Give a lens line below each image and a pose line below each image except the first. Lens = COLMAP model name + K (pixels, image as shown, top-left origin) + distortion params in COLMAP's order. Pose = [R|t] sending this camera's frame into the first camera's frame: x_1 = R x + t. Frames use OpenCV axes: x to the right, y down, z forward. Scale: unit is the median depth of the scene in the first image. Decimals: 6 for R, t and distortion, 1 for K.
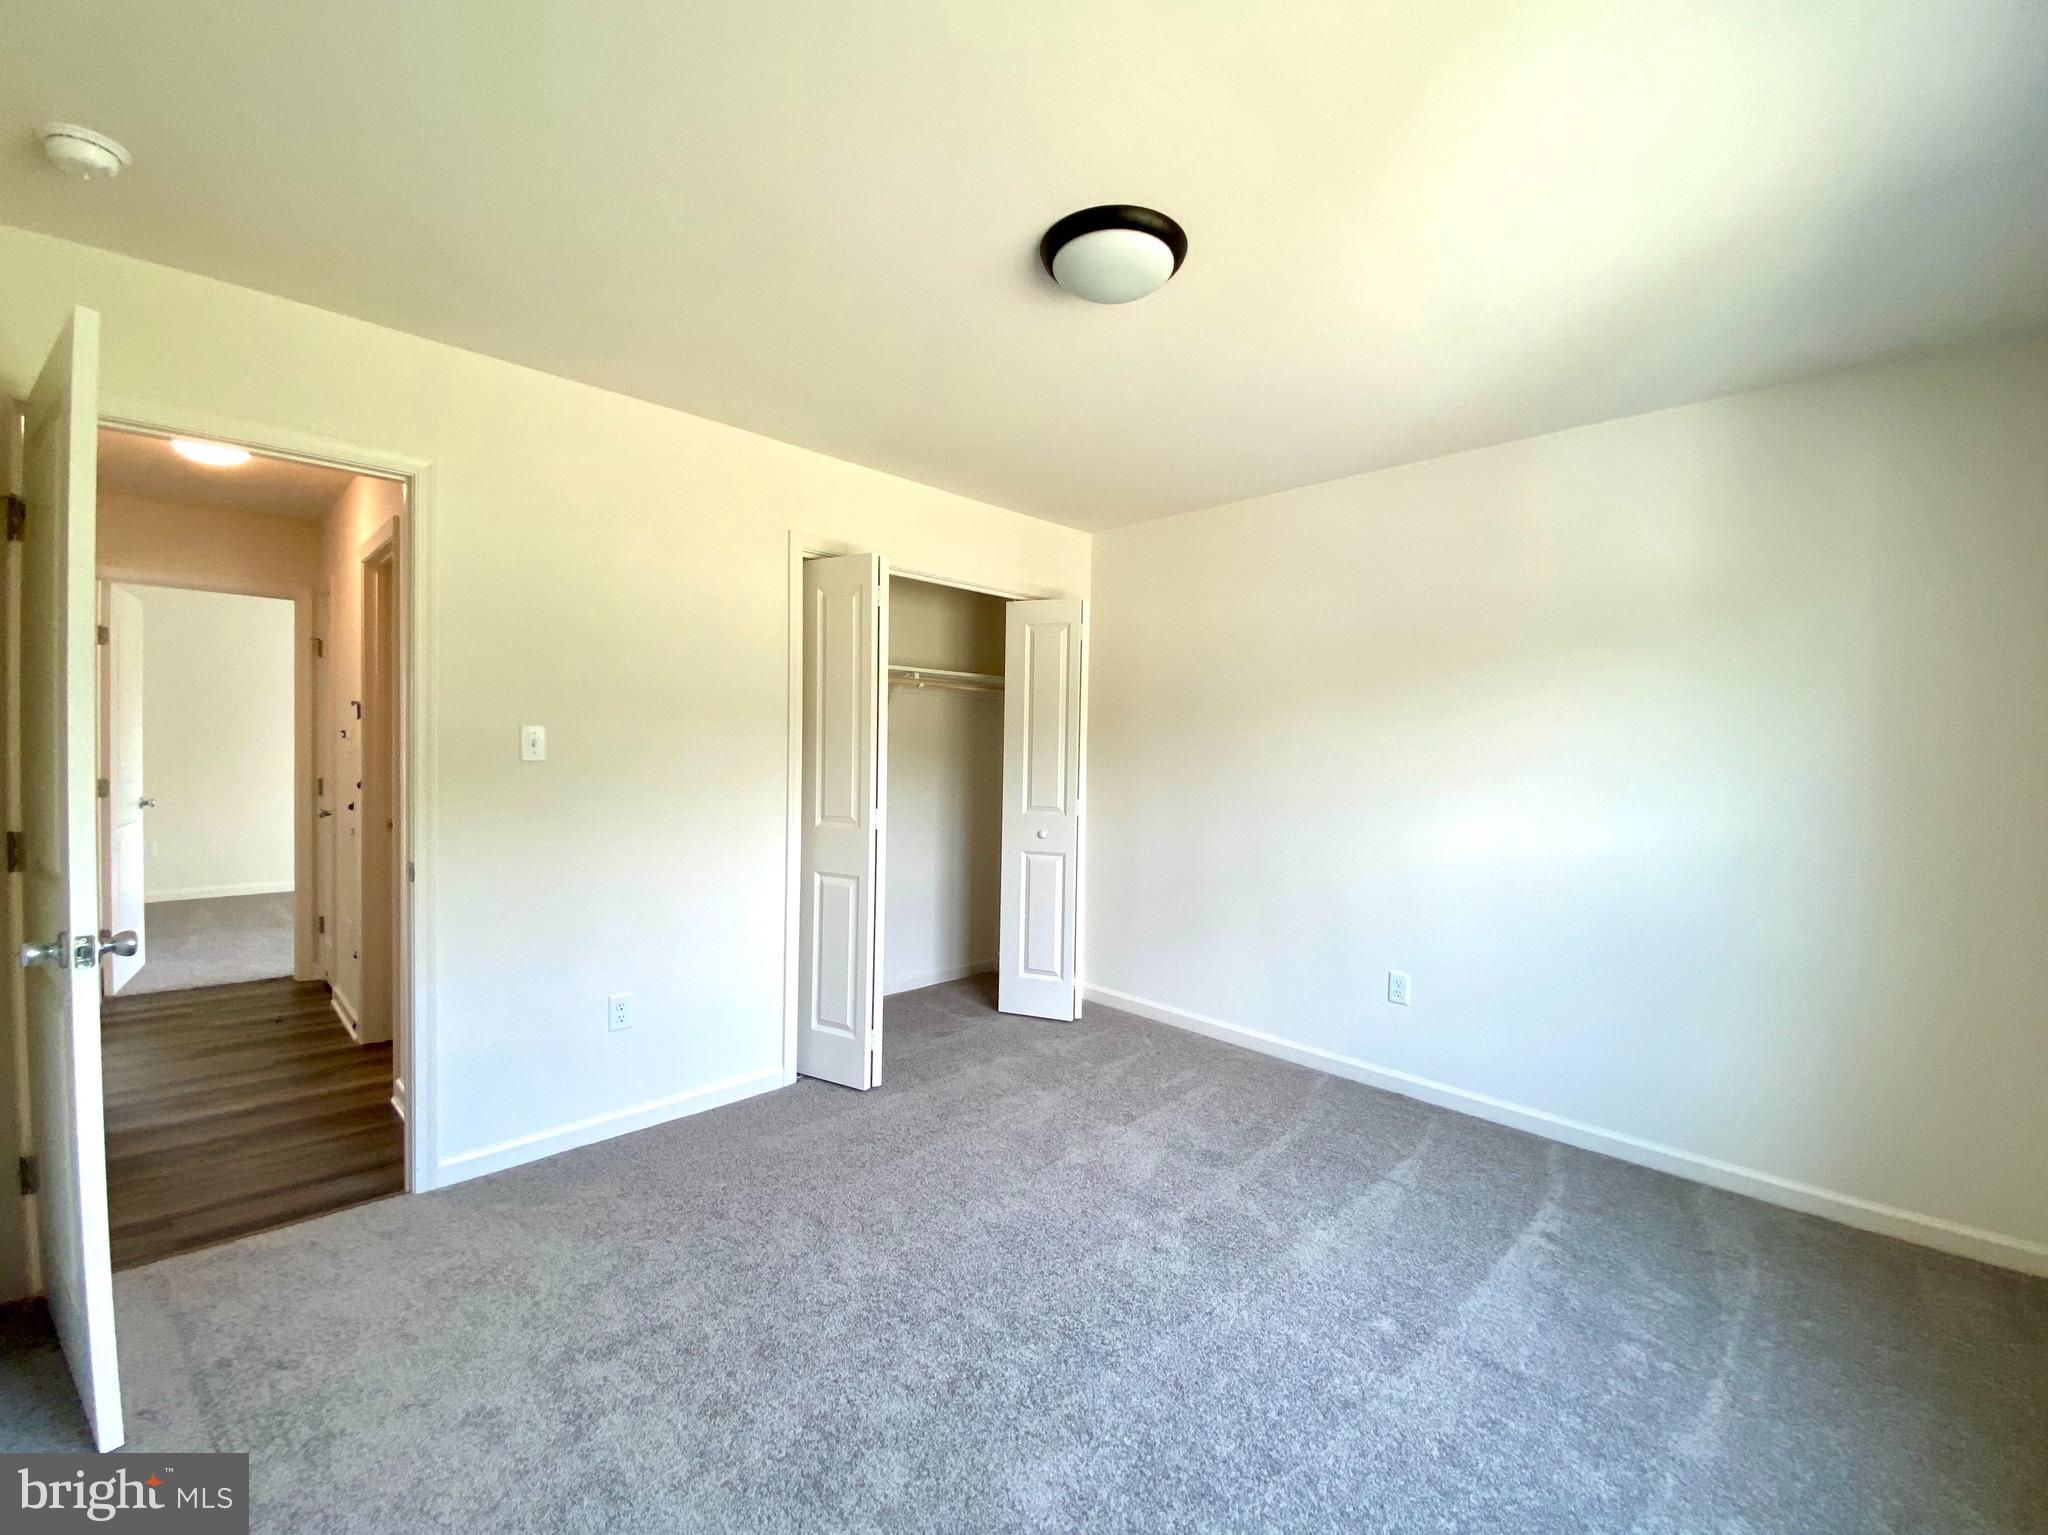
lens RADIAL K [[835.3, 0, 1024.0], [0, 835.3, 767.5], [0, 0, 1]] dist [0.026185, -0.022508]
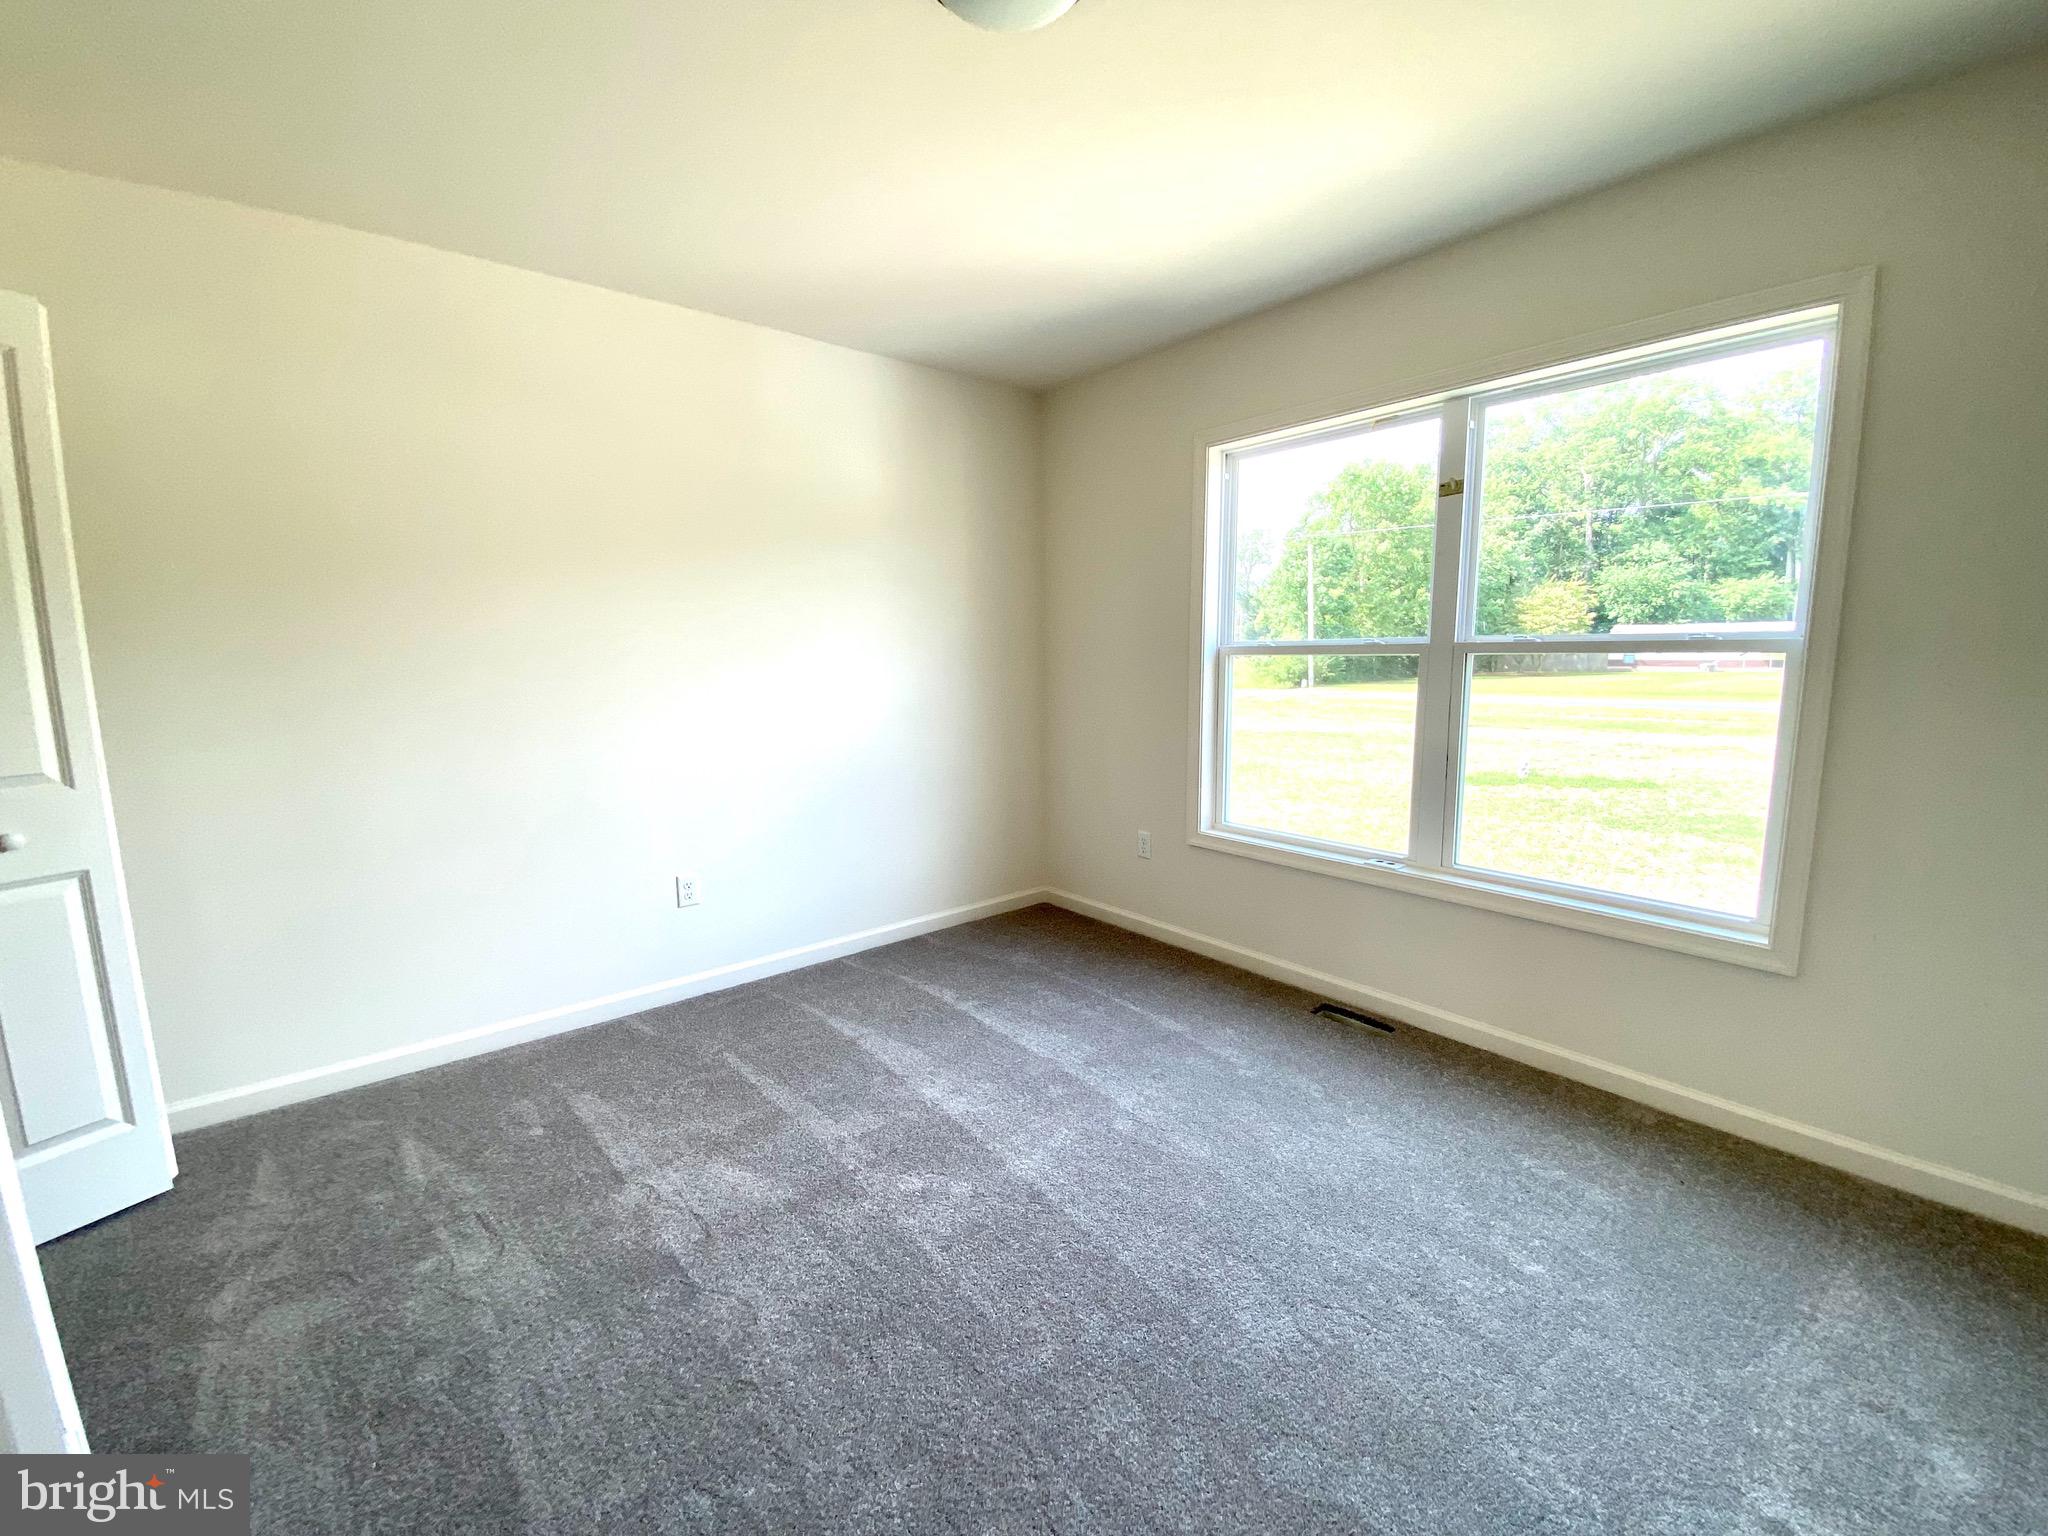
lens RADIAL K [[835.3, 0, 1024.0], [0, 835.3, 768.0], [0, 0, 1]] dist [0.026185, -0.022508]
pose [[0.091337, -0.163265, 0.982345, -0.499664], [0.034727, 0.986391, 0.160708, -0.012426], [-0.995214, 0.019435, 0.095763, 0.629165]]
